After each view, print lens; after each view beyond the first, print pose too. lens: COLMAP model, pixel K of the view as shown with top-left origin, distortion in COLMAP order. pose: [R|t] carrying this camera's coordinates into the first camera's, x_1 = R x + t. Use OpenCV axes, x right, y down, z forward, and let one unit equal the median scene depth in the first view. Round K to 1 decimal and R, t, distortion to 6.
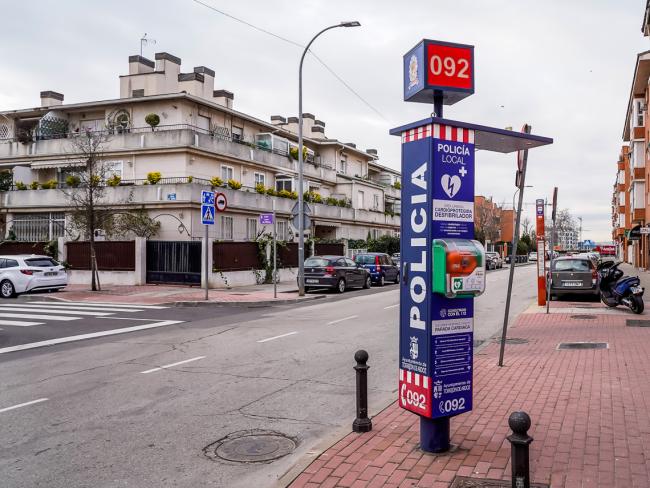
lens RADIAL K [[645.1, 0, 397.1], [0, 645.1, 236.2], [0, 0, 1]] dist [-0.001983, -0.002838]
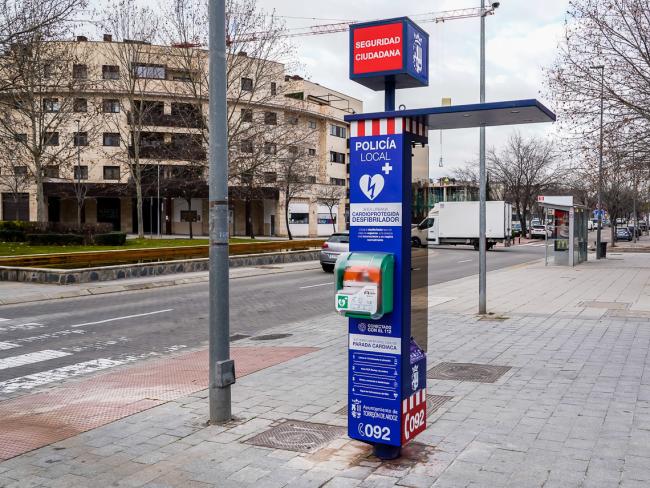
lens RADIAL K [[627.9, 0, 324.8], [0, 627.9, 235.6], [0, 0, 1]] dist [0.013199, 0.004933]
pose [[0.402627, -0.003030, -0.915359, 0.852233], [0.023514, 0.999699, 0.007034, -0.017943], [0.915062, -0.024356, 0.402577, 0.586923]]
